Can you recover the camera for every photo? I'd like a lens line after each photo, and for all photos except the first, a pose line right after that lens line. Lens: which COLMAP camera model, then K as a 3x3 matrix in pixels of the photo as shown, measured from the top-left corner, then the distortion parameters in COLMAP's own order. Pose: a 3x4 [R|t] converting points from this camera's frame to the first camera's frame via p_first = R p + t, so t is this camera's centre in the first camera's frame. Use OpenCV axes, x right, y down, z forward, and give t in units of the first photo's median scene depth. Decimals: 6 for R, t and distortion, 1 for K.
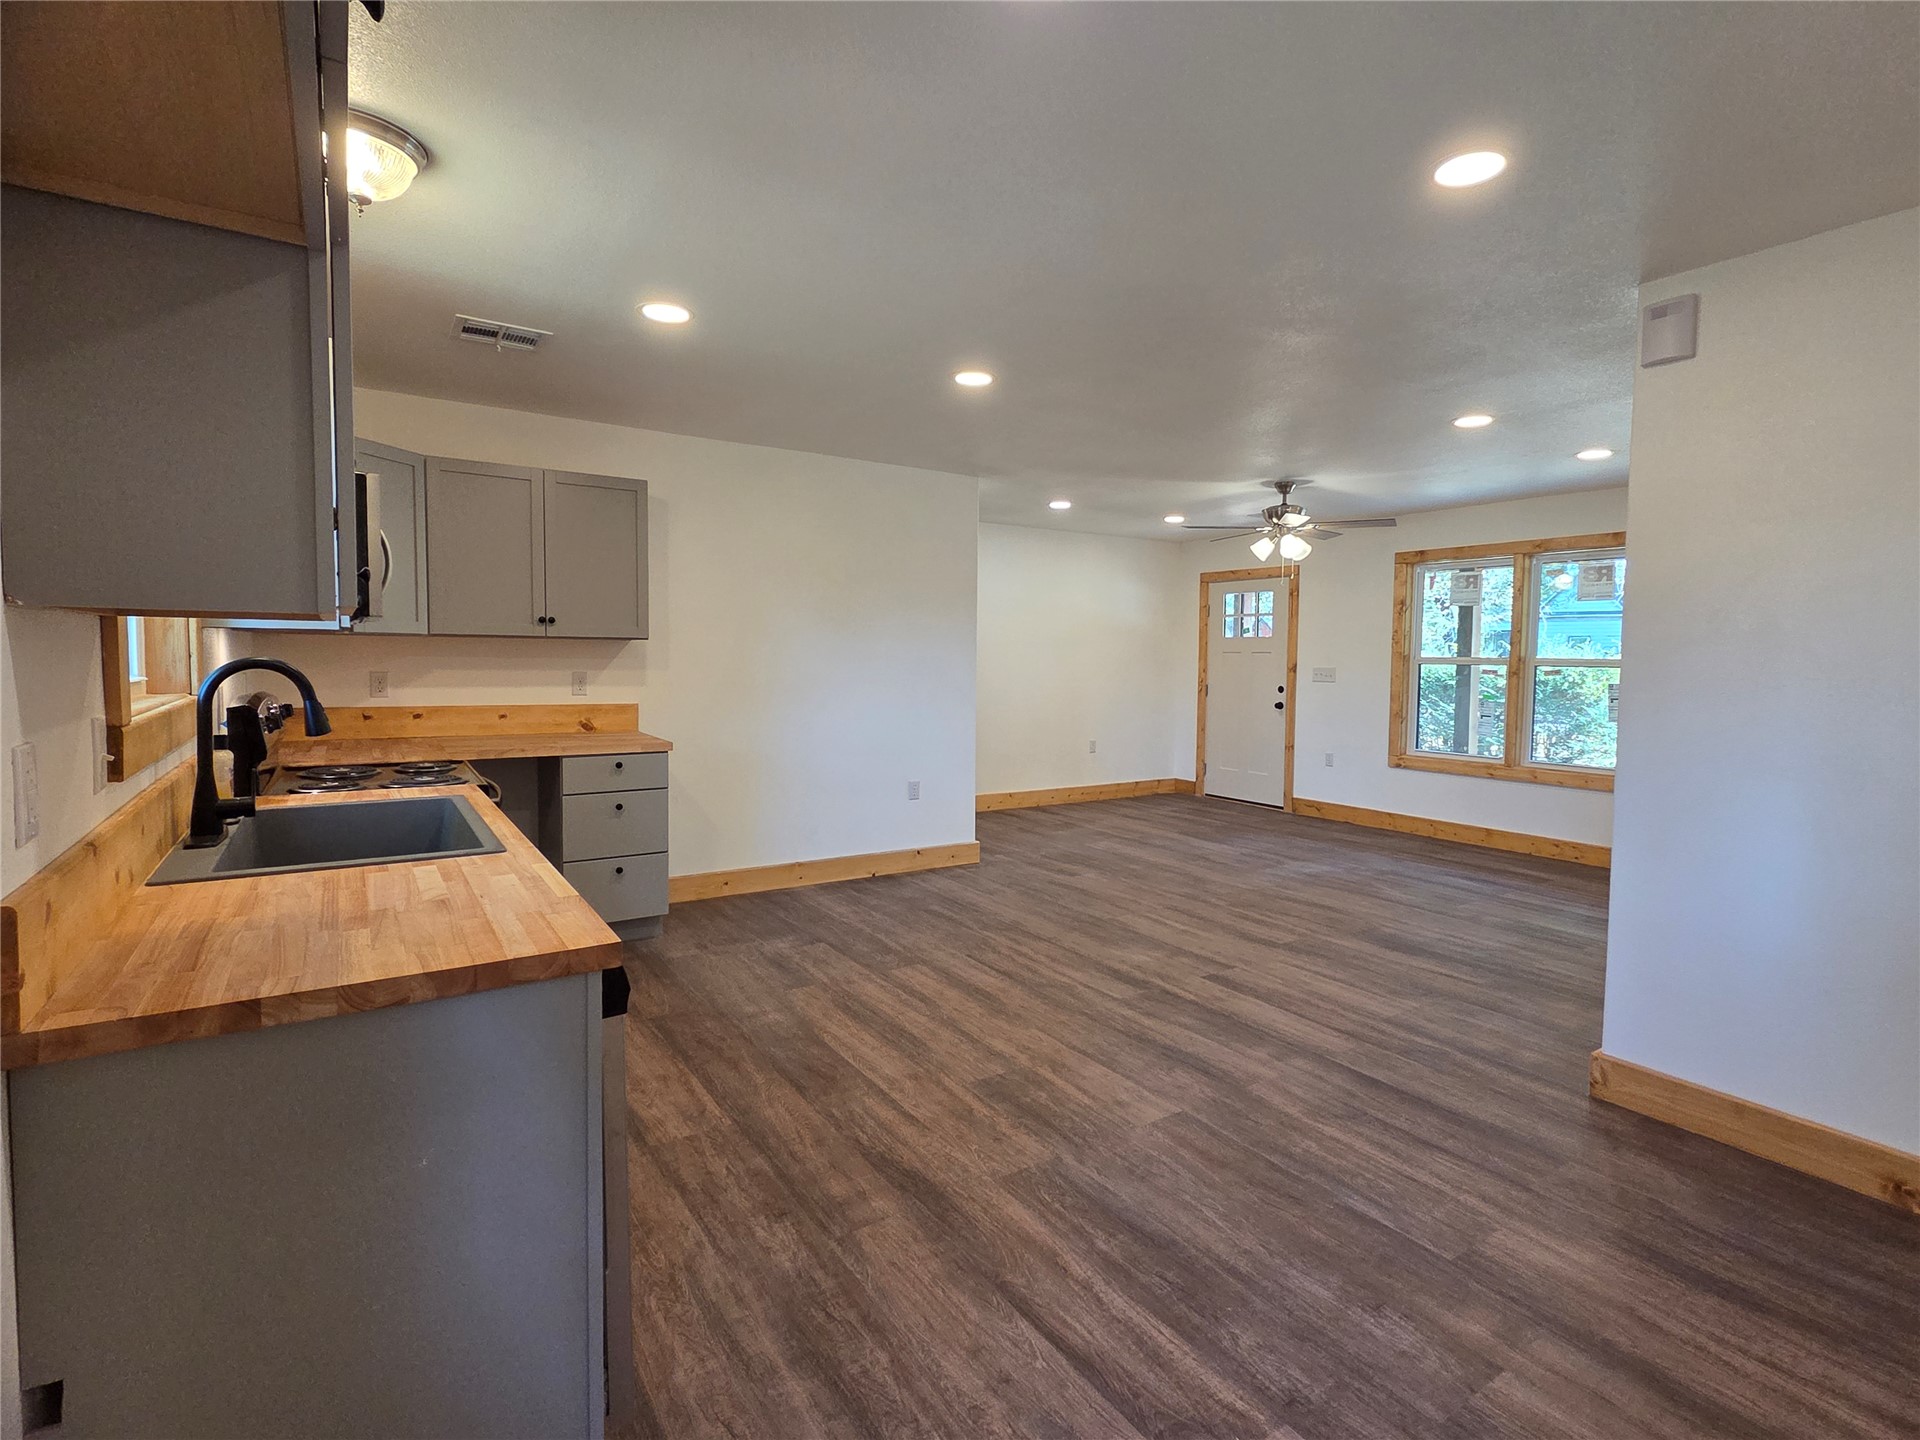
lens RADIAL K [[936.0, 0, 975.0], [0, 936.0, 704.0], [0, 0, 1]] dist [0.004767, -0.000366]
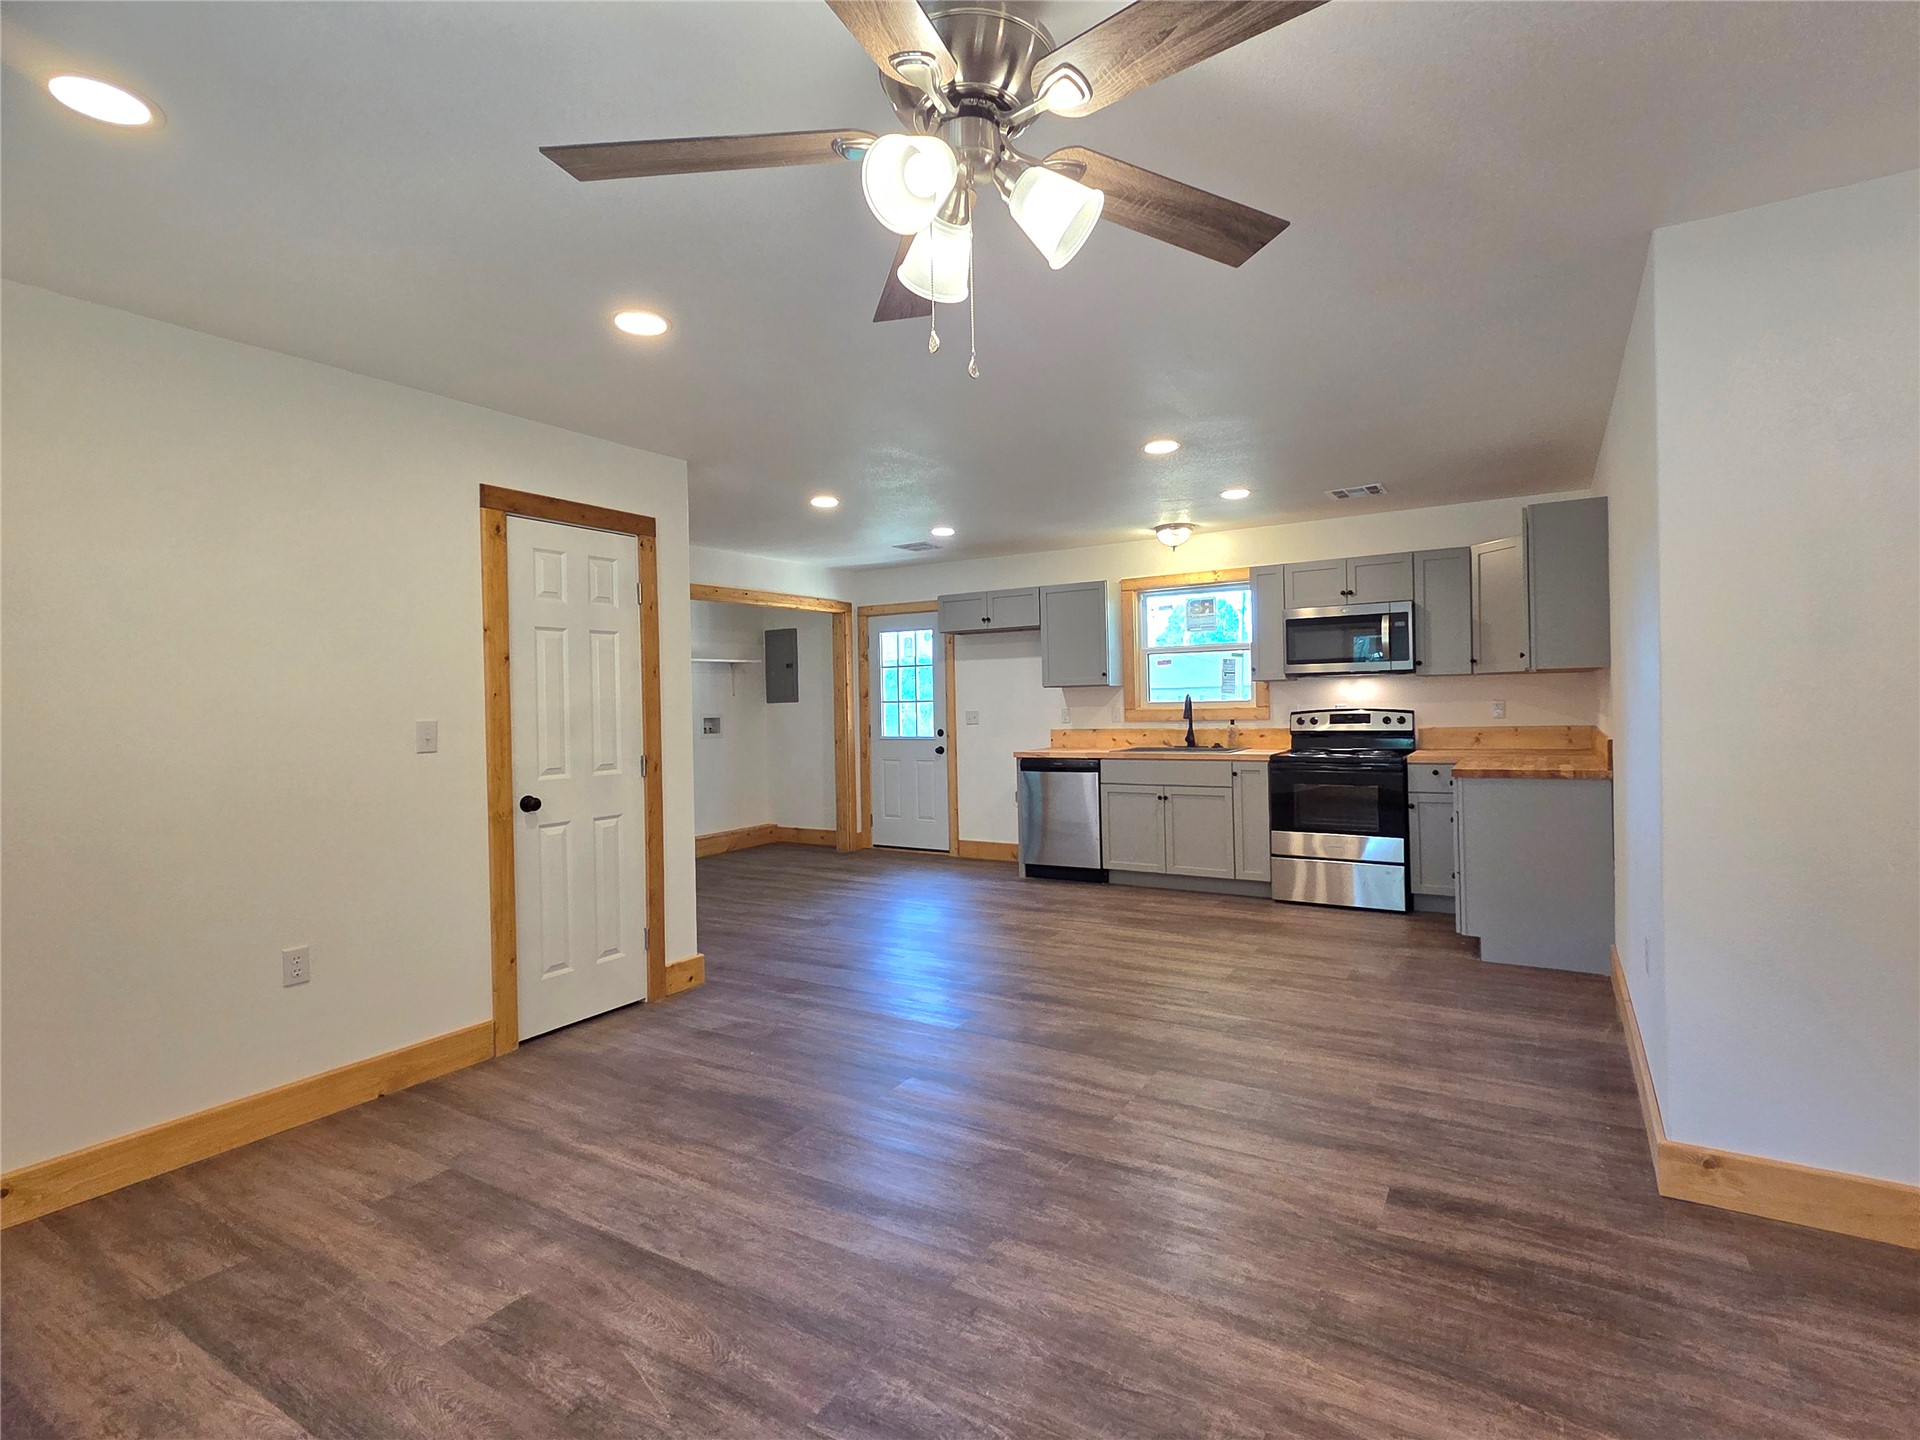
lens RADIAL K [[936.0, 0, 976.0], [0, 936.0, 702.5], [0, 0, 1]] dist [0.004767, -0.000366]
pose [[-0.906844, 0.007842, -0.421394, 0.606461], [-0.012316, 0.998907, 0.045094, -0.074869], [0.421286, 0.046084, -0.905756, 1.724678]]
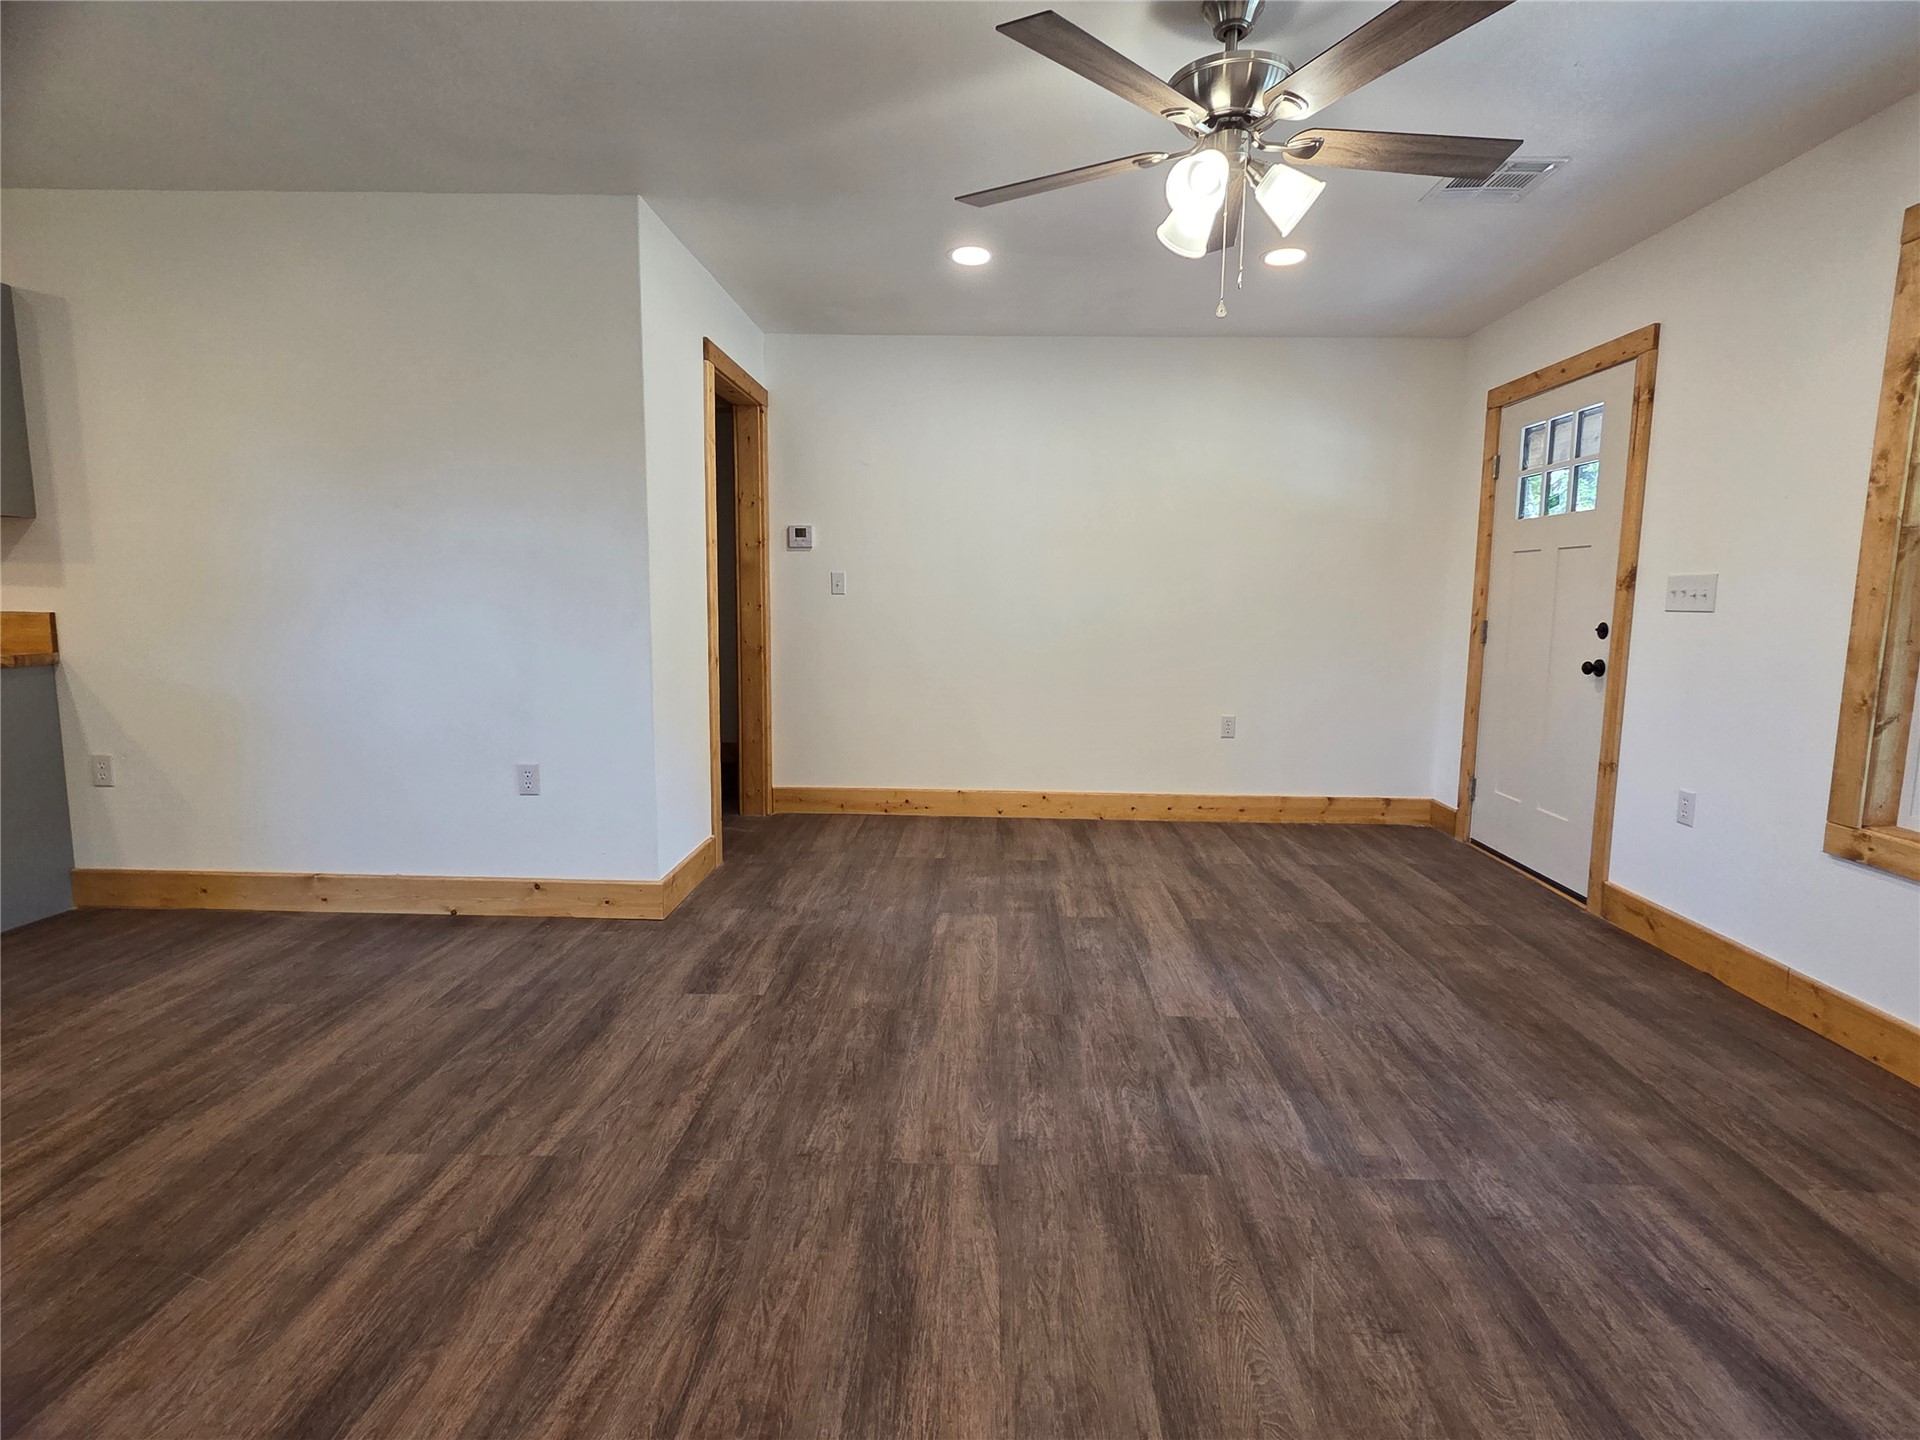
lens RADIAL K [[936.0, 0, 975.0], [0, 936.0, 706.3], [0, 0, 1]] dist [0.004767, -0.000366]
pose [[0.818239, 0.067699, -0.570878, 0.651772], [-0.032879, 0.996927, 0.071098, -0.003841], [0.573937, -0.039406, 0.817951, 0.922677]]
